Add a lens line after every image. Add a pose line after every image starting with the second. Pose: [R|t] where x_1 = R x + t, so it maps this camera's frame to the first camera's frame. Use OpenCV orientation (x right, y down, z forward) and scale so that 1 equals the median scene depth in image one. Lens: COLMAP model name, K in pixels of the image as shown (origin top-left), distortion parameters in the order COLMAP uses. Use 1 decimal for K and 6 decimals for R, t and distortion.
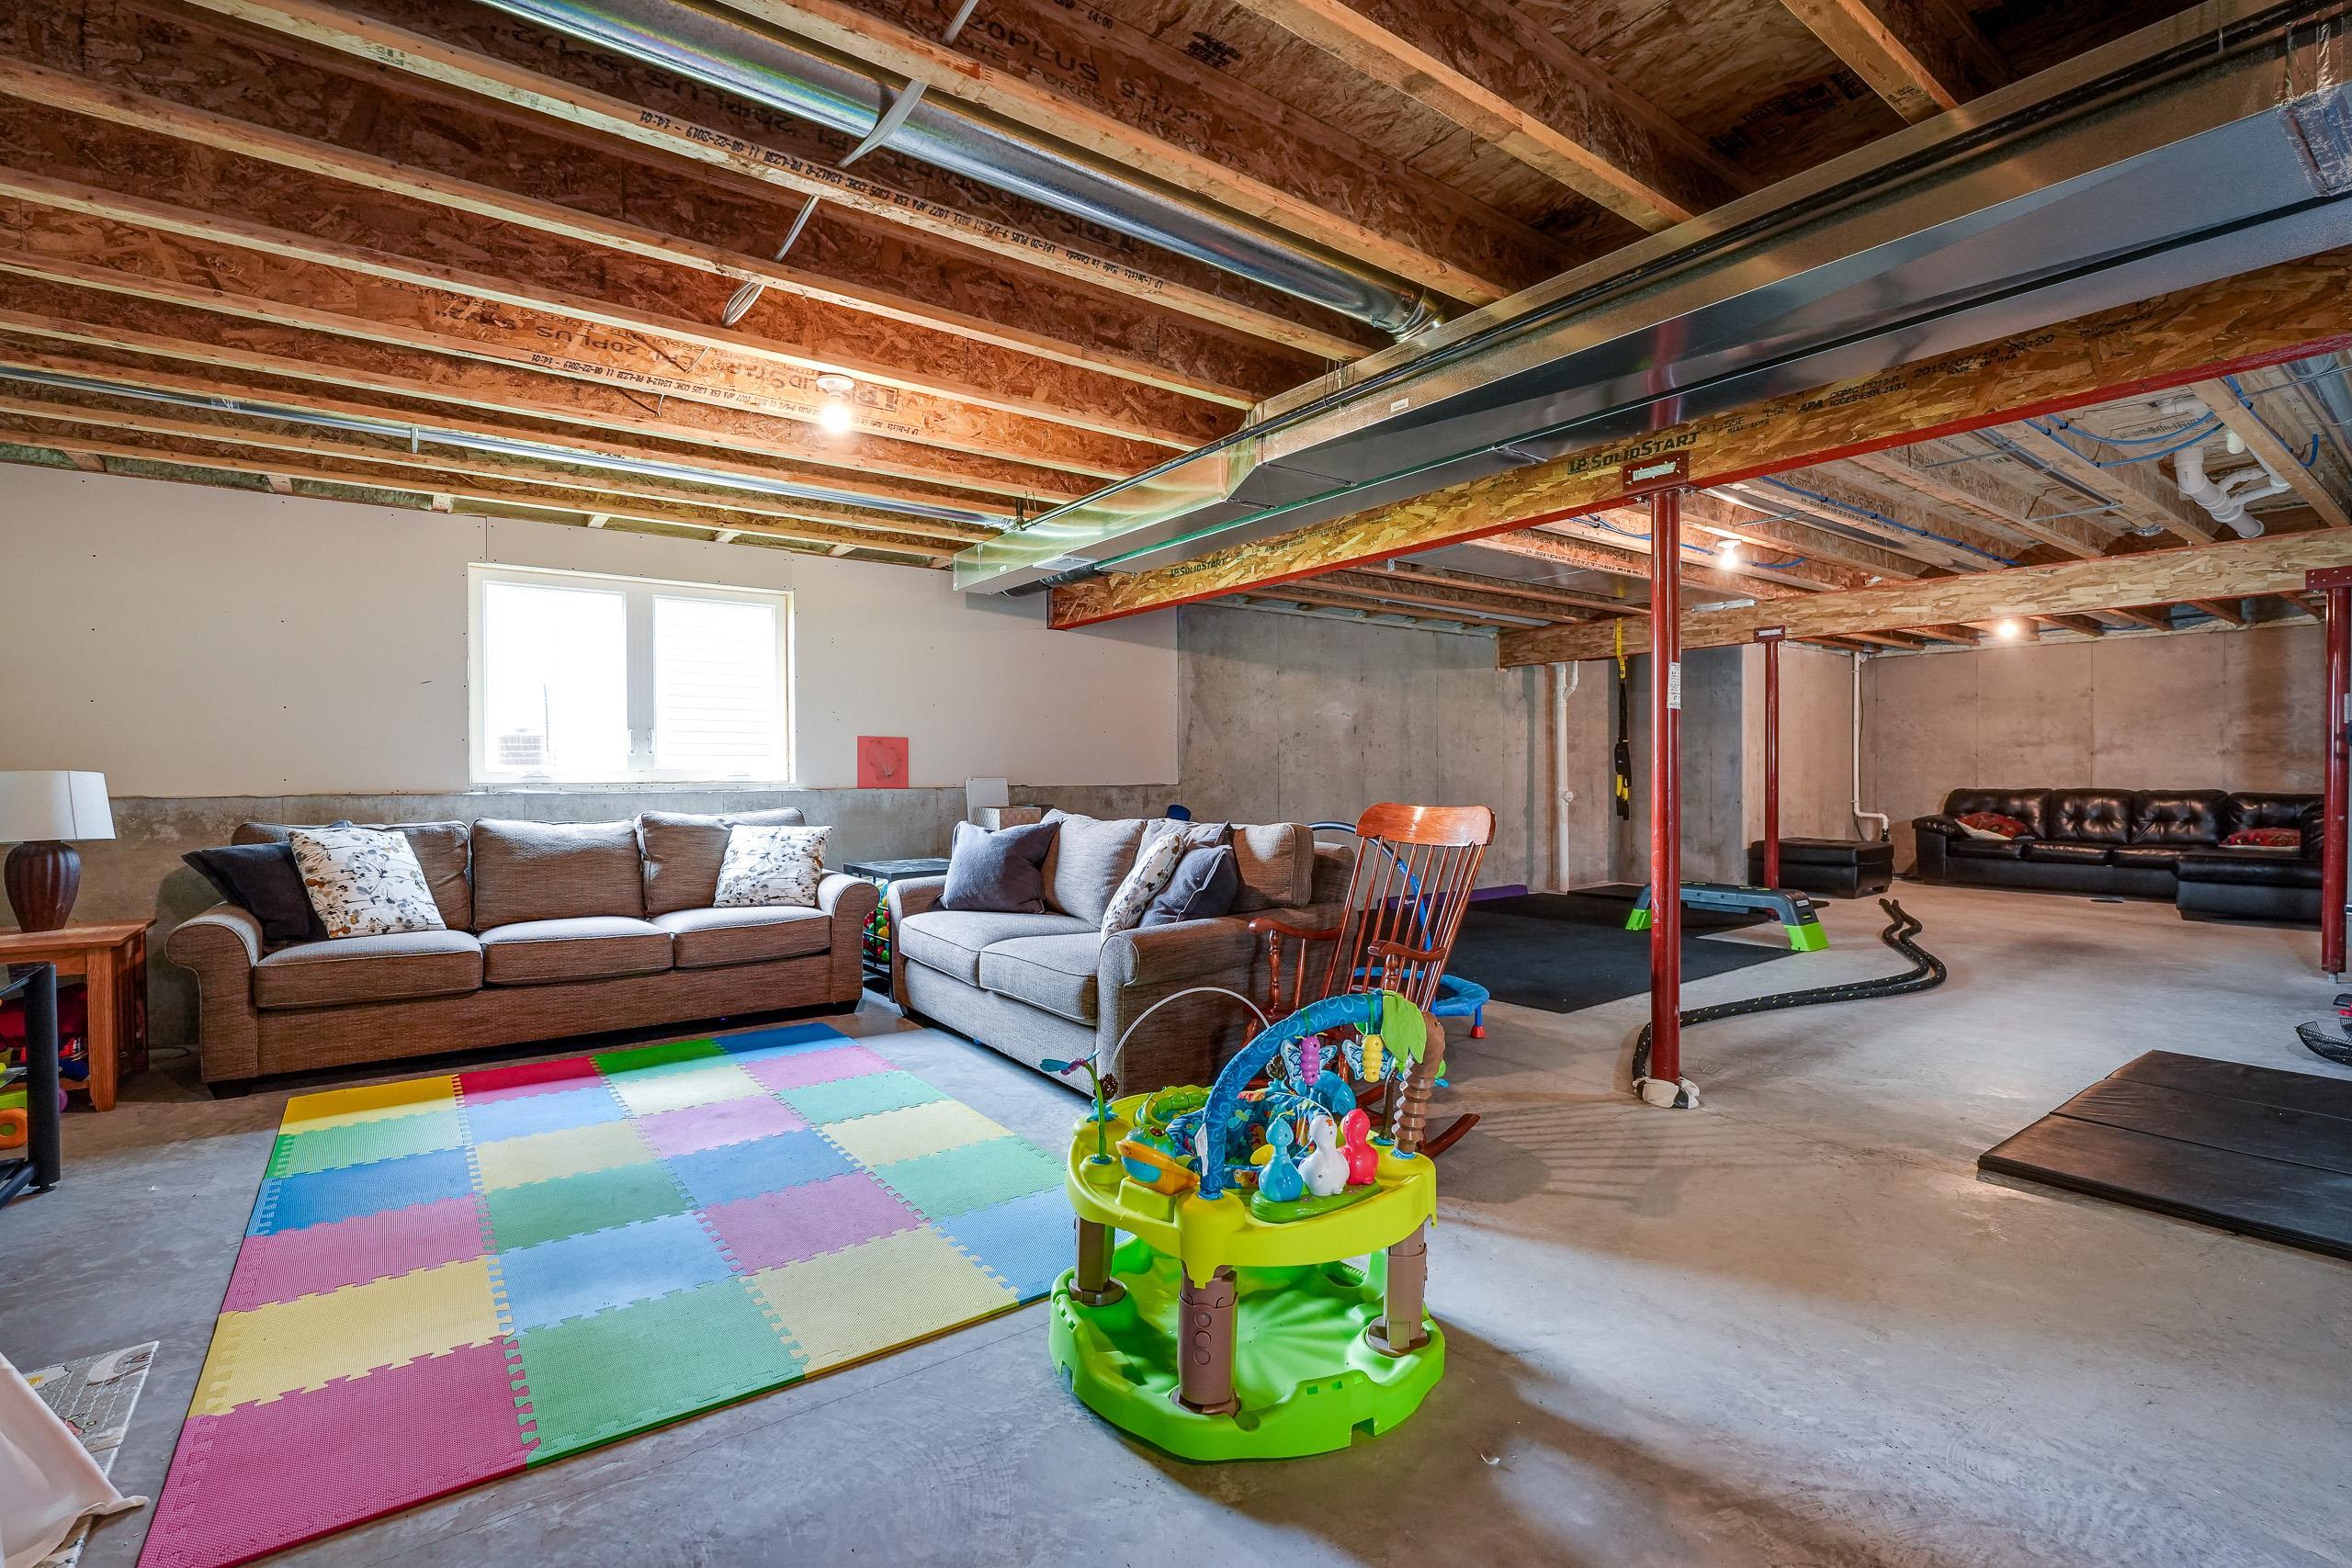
lens RADIAL K [[1078.8, 0, 1121.8], [0, 1078.8, 775.0], [0, 0, 1]] dist [0.001331, 0.000056]
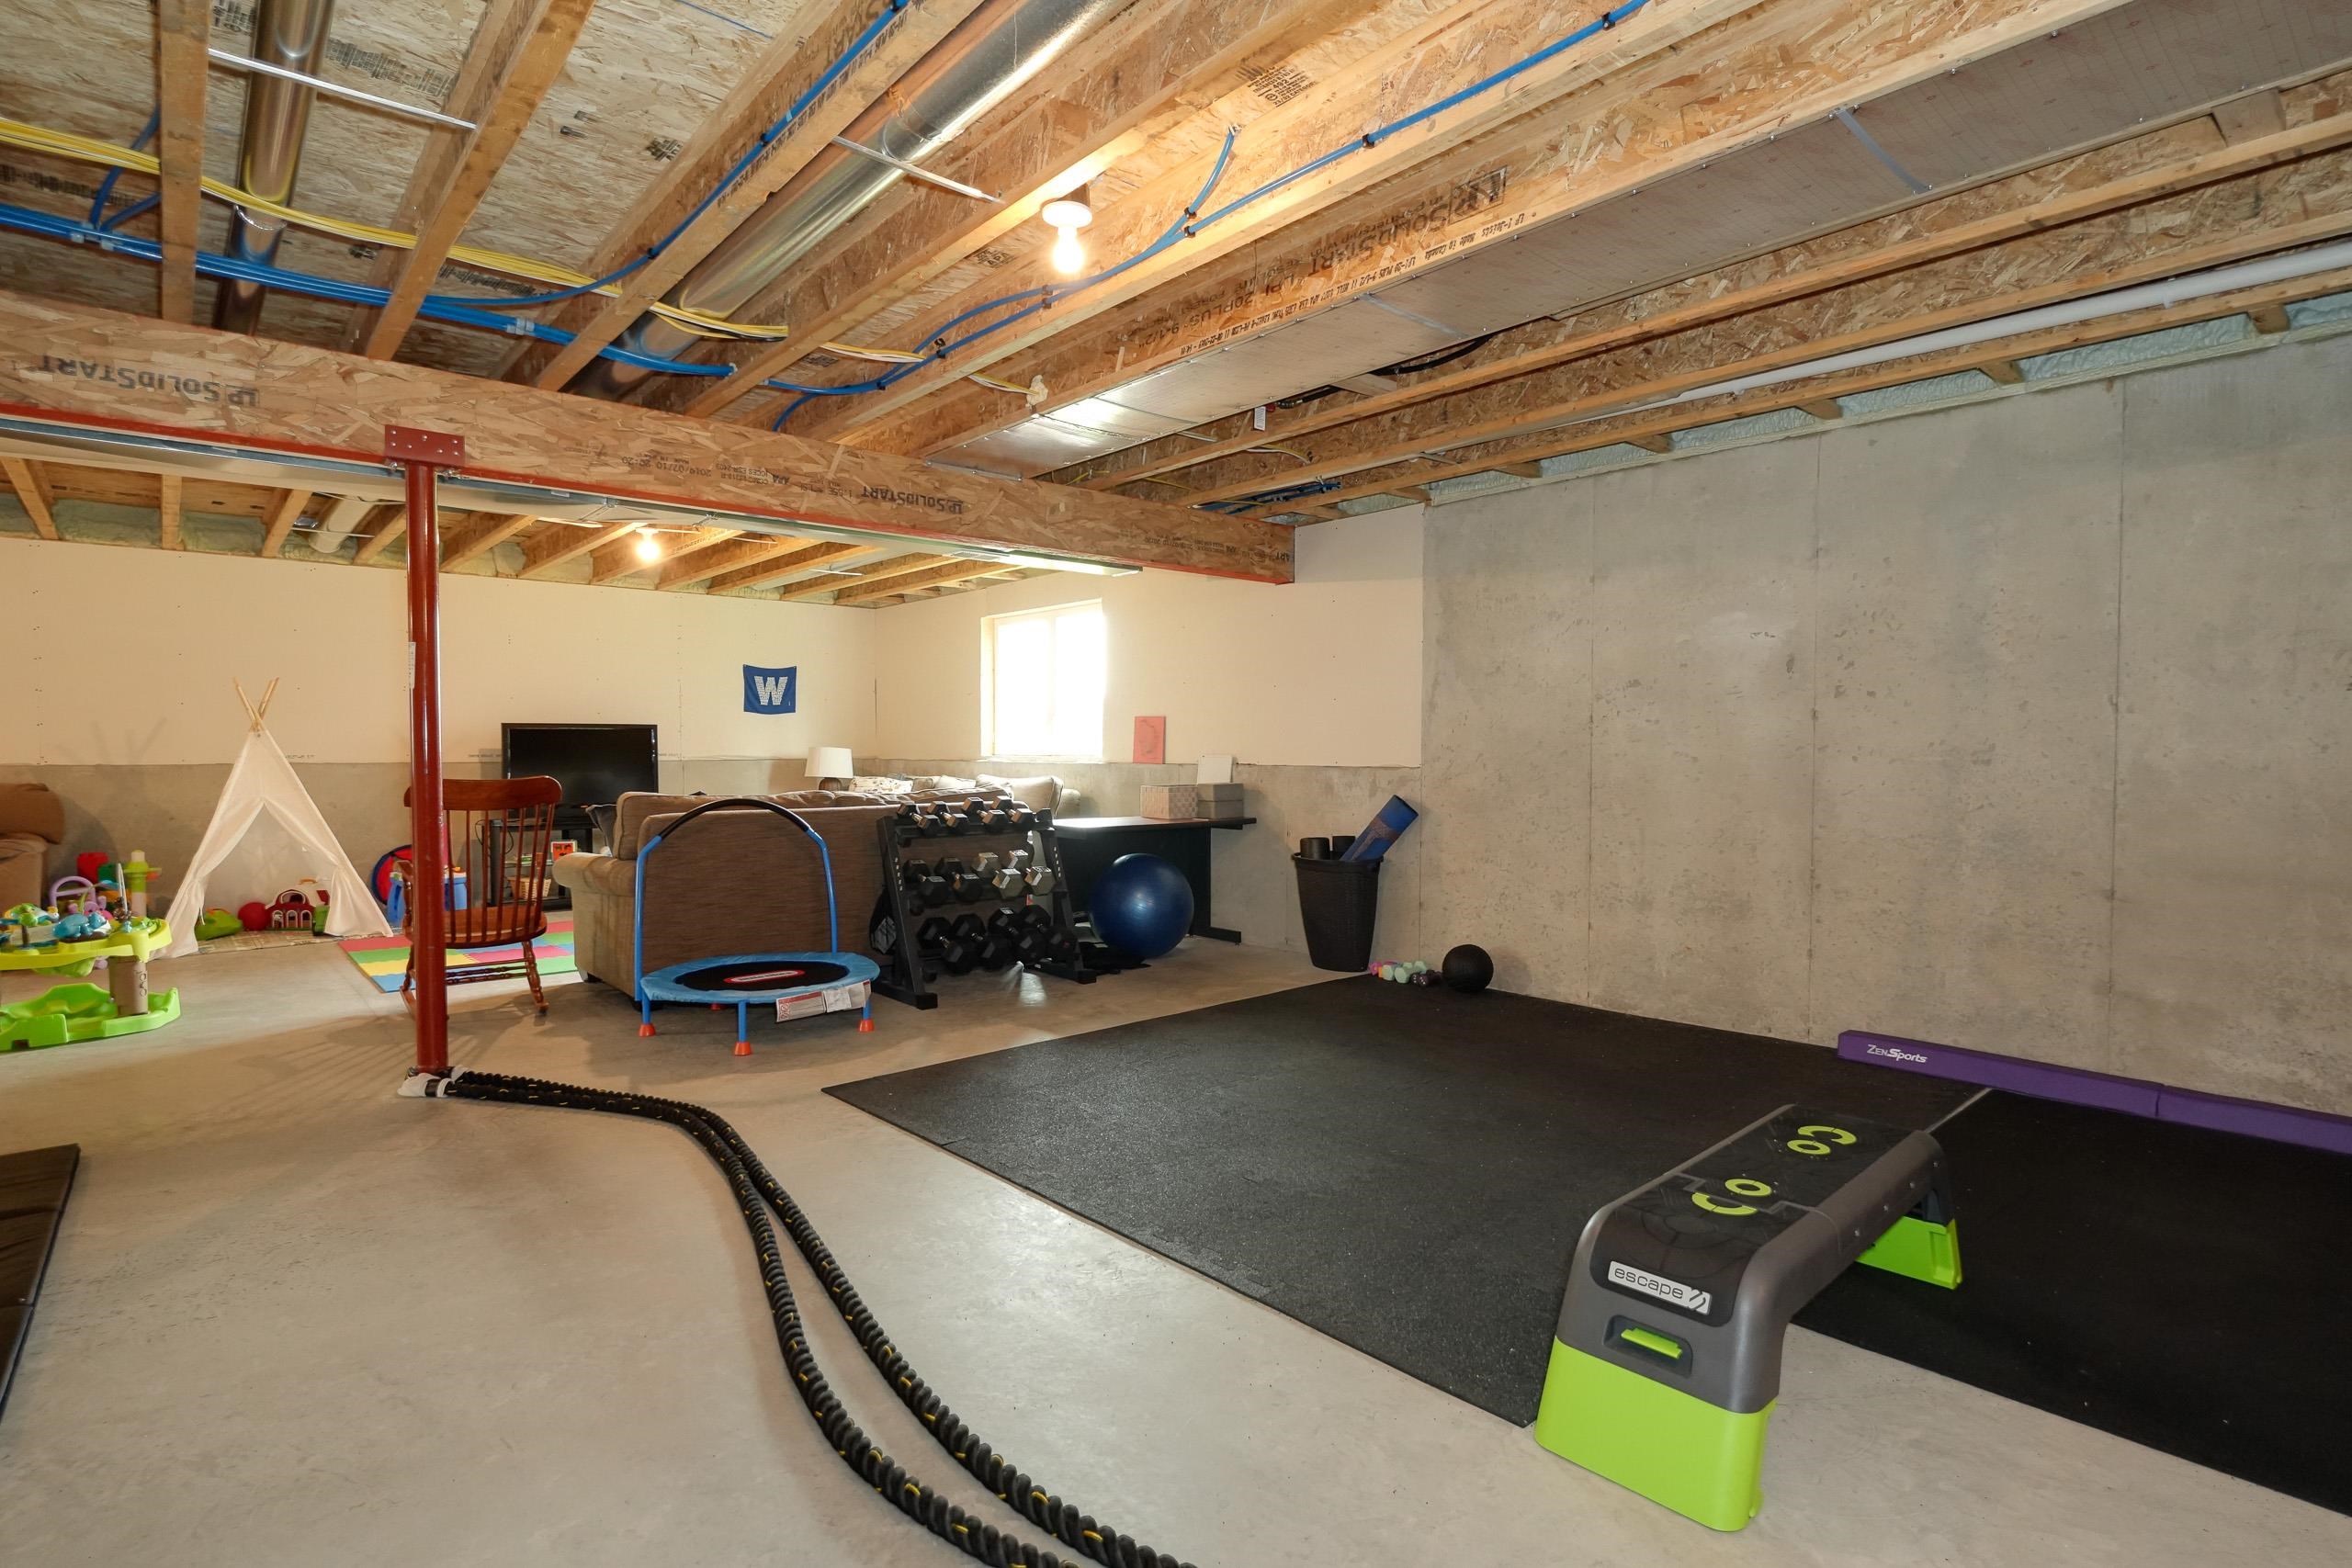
lens RADIAL K [[1078.8, 0, 1121.8], [0, 1078.8, 775.0], [0, 0, 1]] dist [0.001331, 0.000056]
pose [[0.098615, 0.028074, -0.994730, 0.759775], [-0.007913, 0.999592, 0.027427, -0.004378], [0.995094, 0.005167, 0.098797, 0.756911]]
